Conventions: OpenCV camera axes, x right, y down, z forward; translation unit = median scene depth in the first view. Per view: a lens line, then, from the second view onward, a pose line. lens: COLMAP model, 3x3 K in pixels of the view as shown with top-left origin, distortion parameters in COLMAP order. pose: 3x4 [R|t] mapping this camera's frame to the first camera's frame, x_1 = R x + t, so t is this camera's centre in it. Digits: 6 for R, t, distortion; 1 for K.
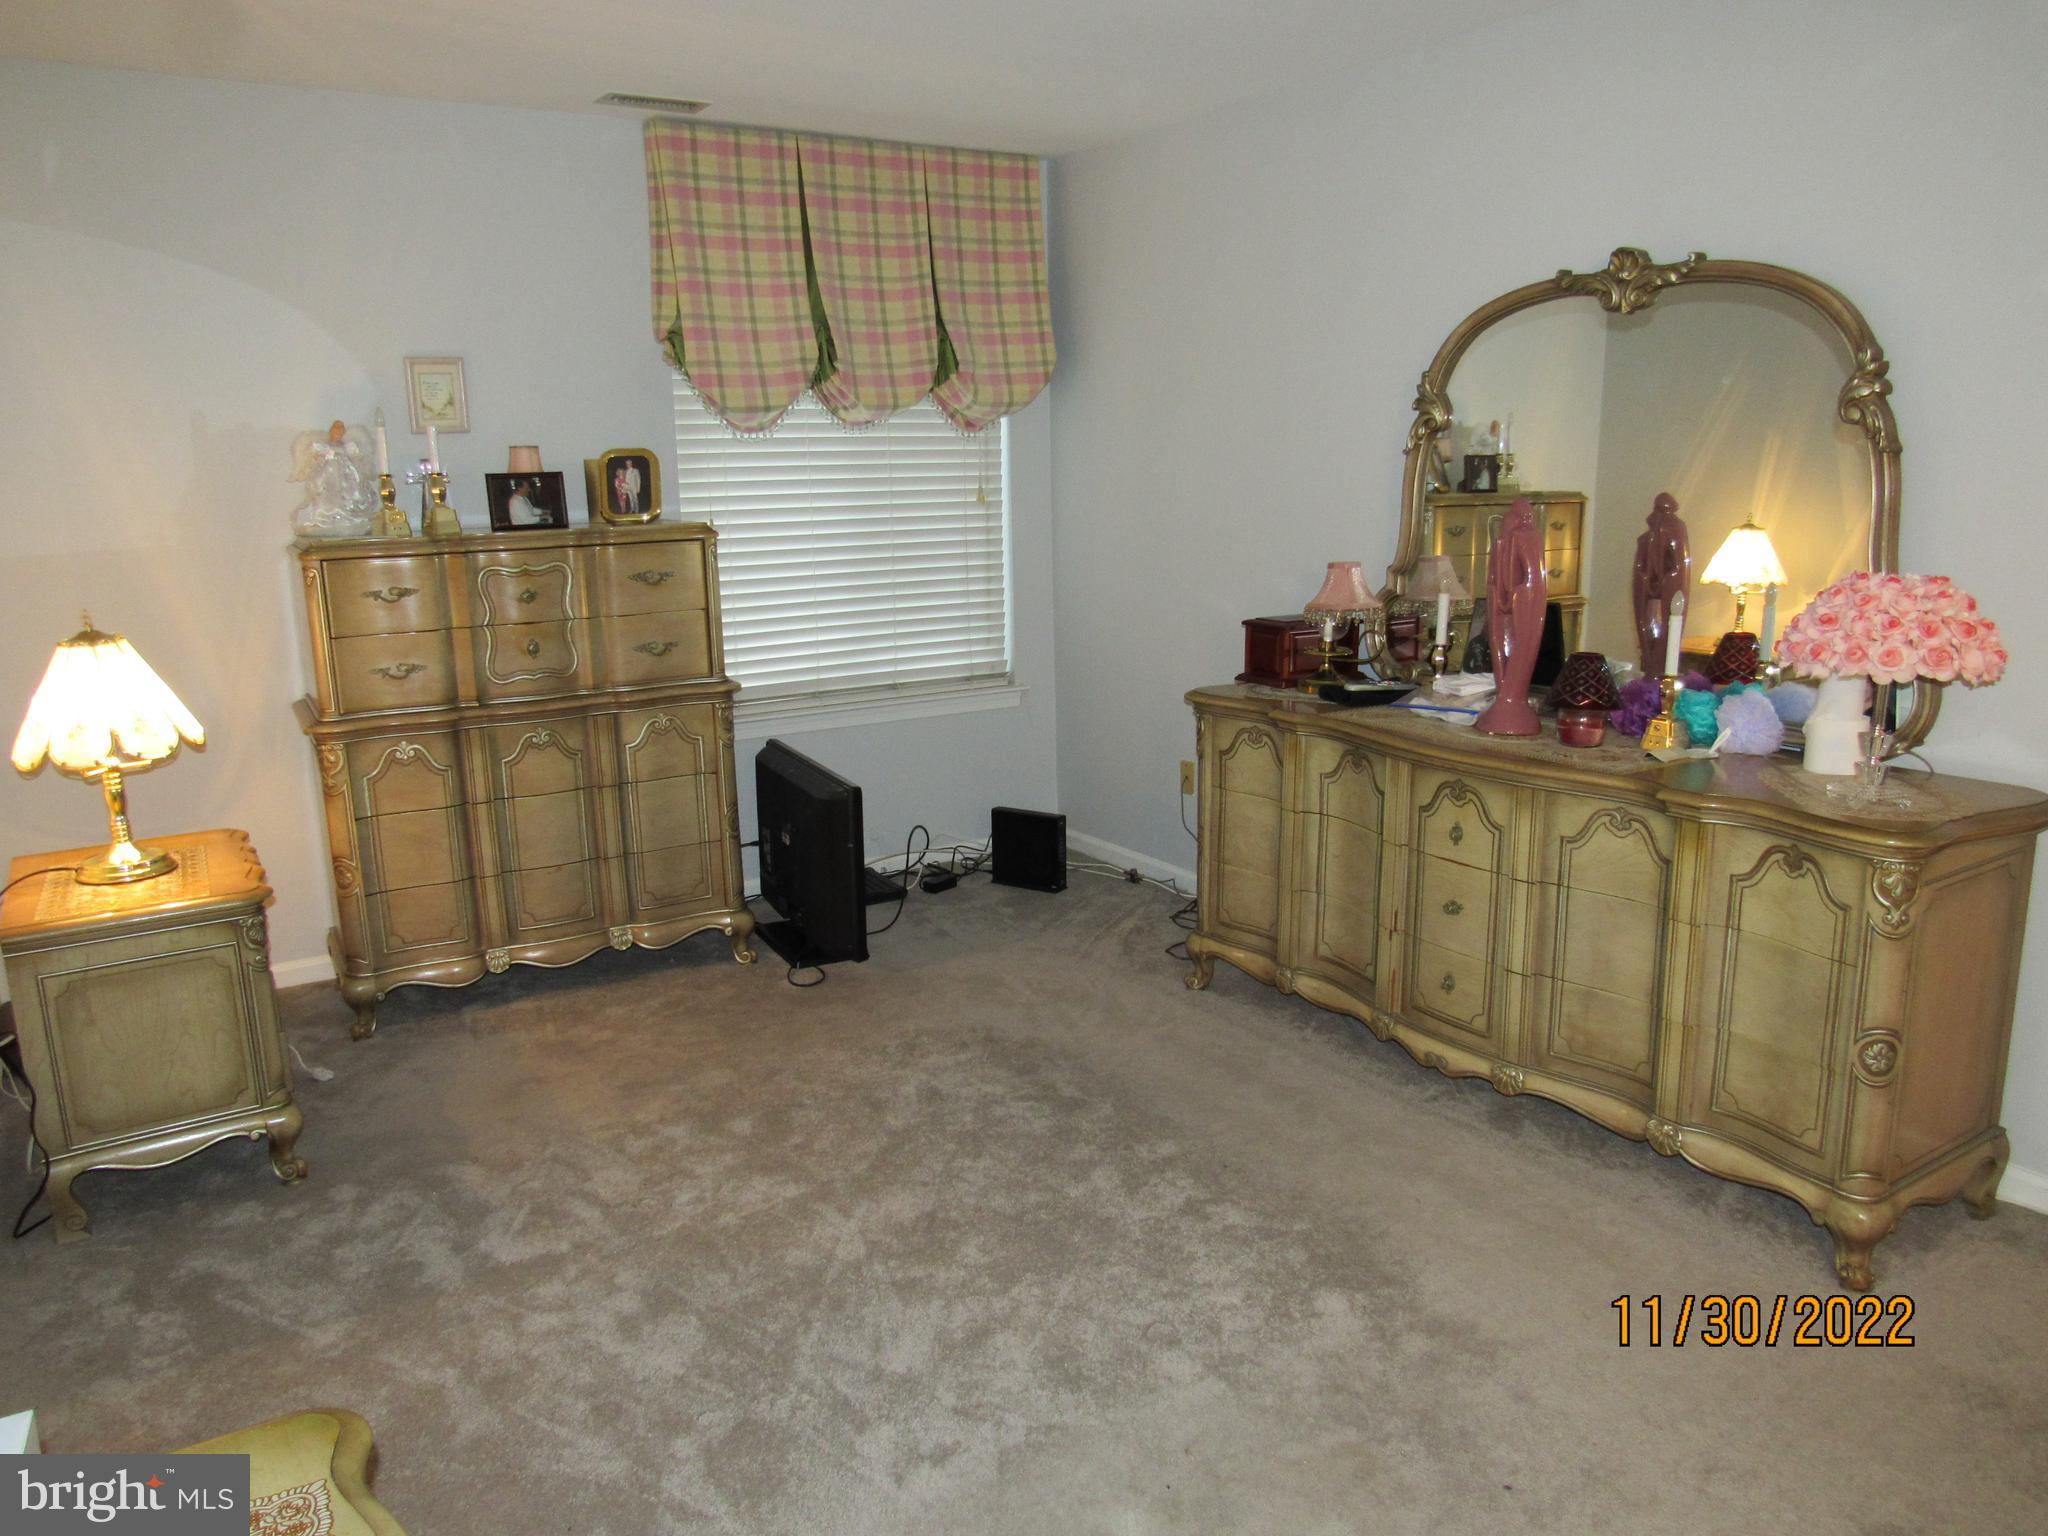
lens RADIAL K [[1473.6, 0, 1024.0], [0, 1473.6, 768.0], [0, 0, 1]] dist [-0.023044, 0.005317]
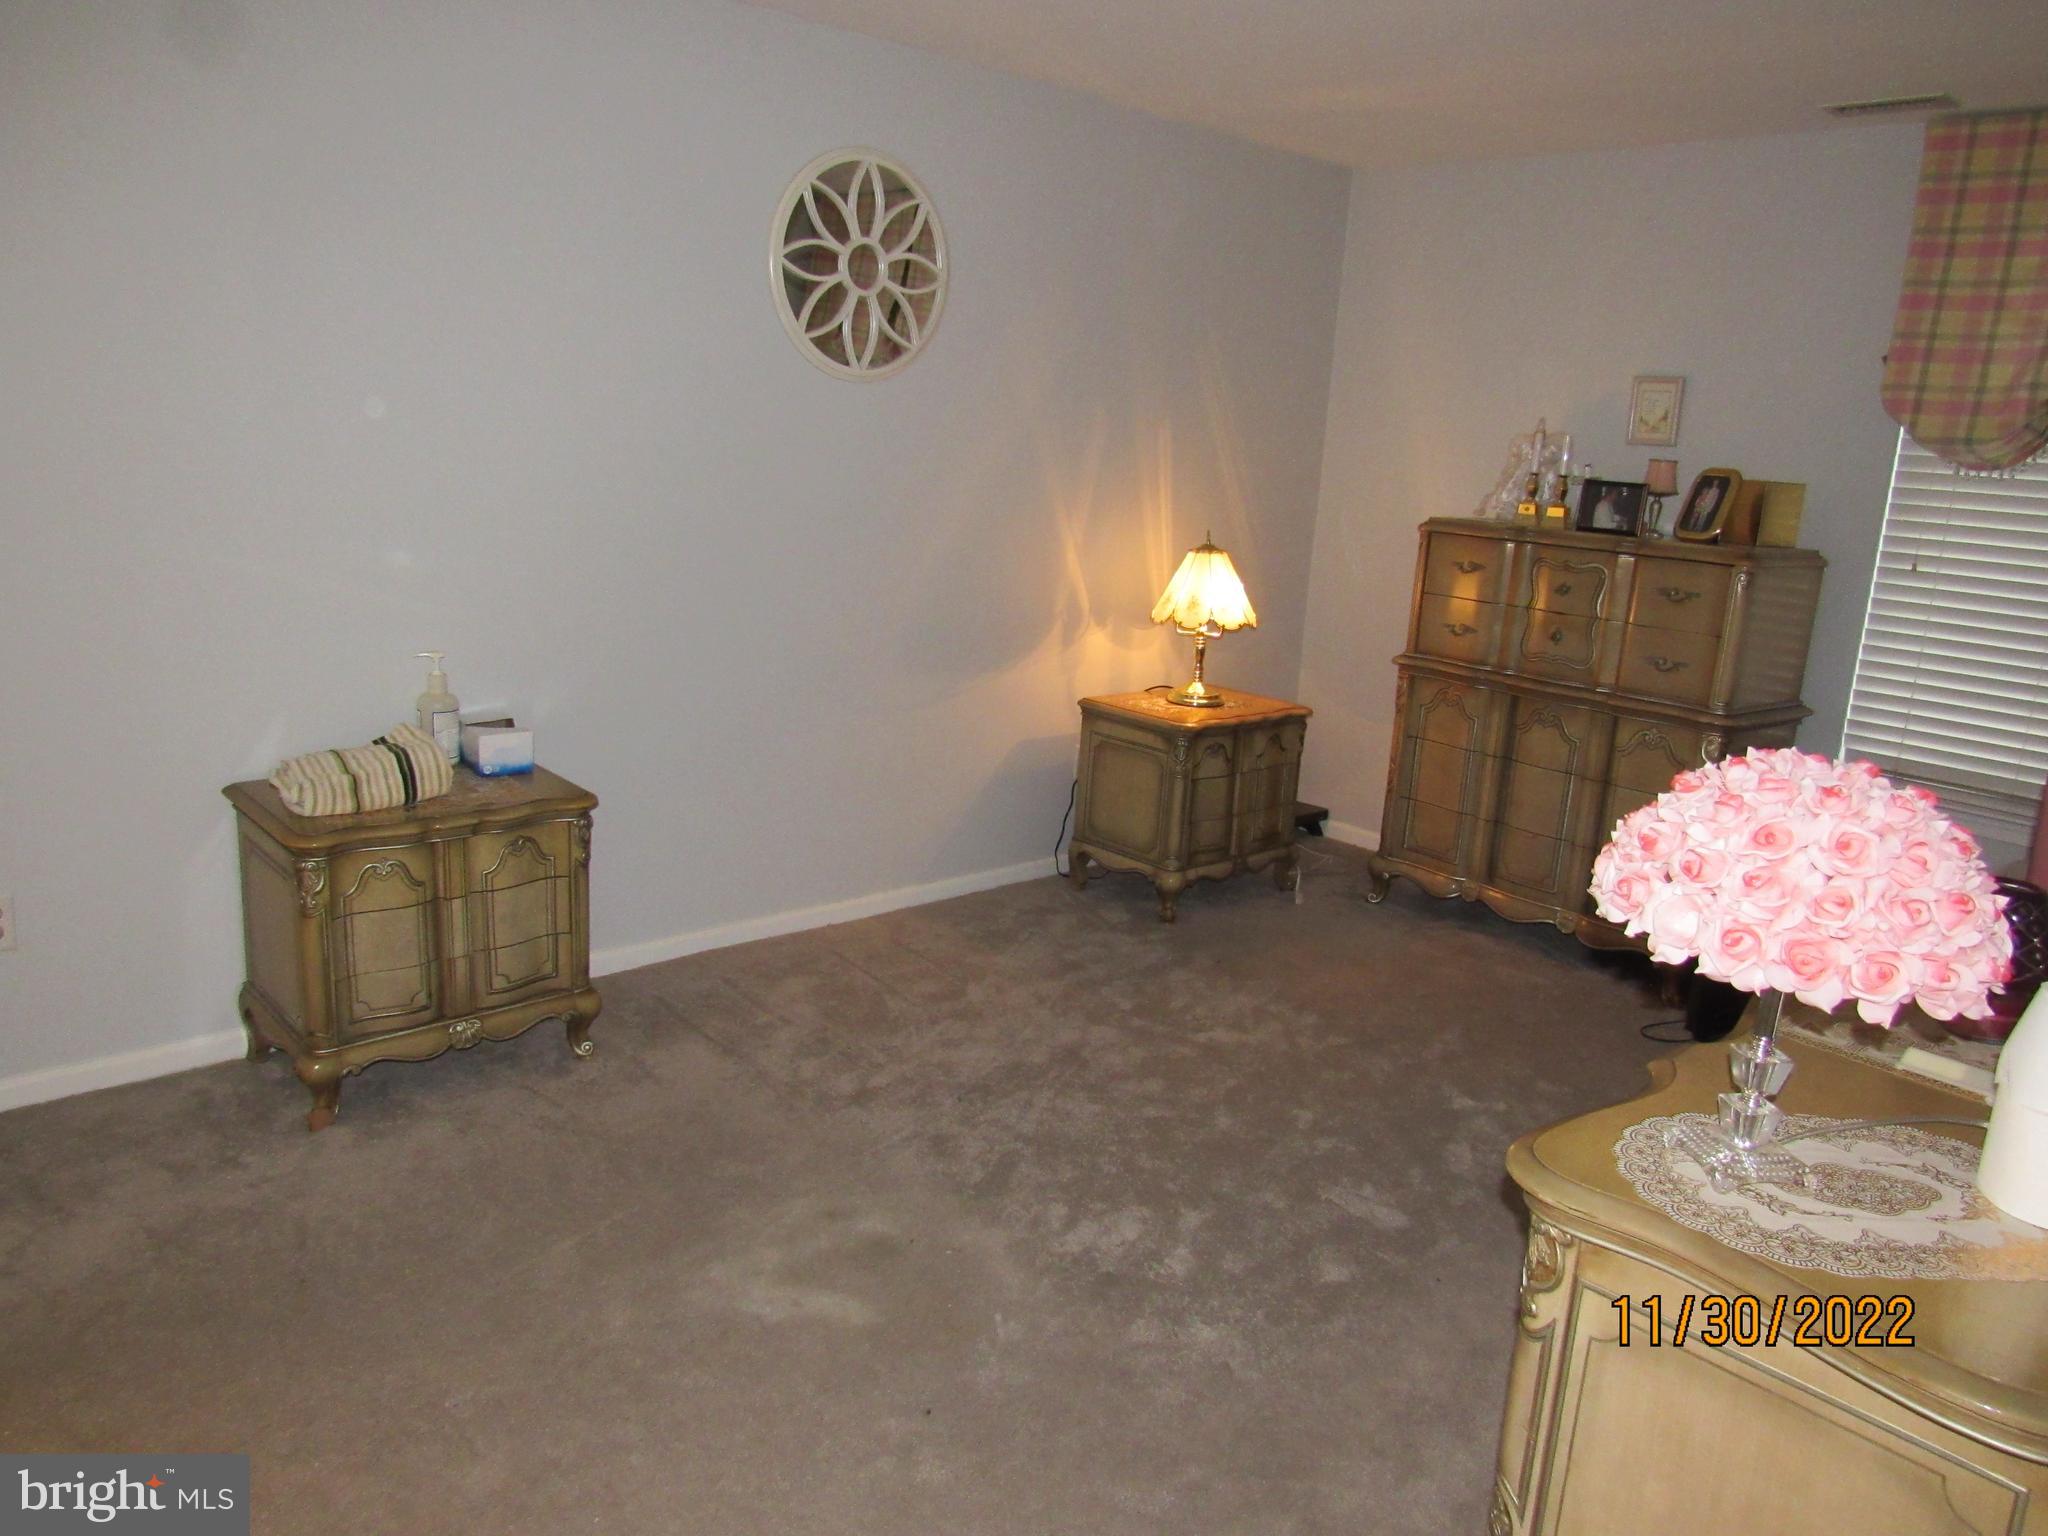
lens RADIAL K [[1473.6, 0, 1024.0], [0, 1473.6, 768.0], [0, 0, 1]] dist [-0.023044, 0.005317]
pose [[0.161938, 0.253686, -0.953635, 0.679625], [-0.274759, 0.939766, 0.203339, -0.101953], [0.947778, 0.229092, 0.221887, 0.390810]]
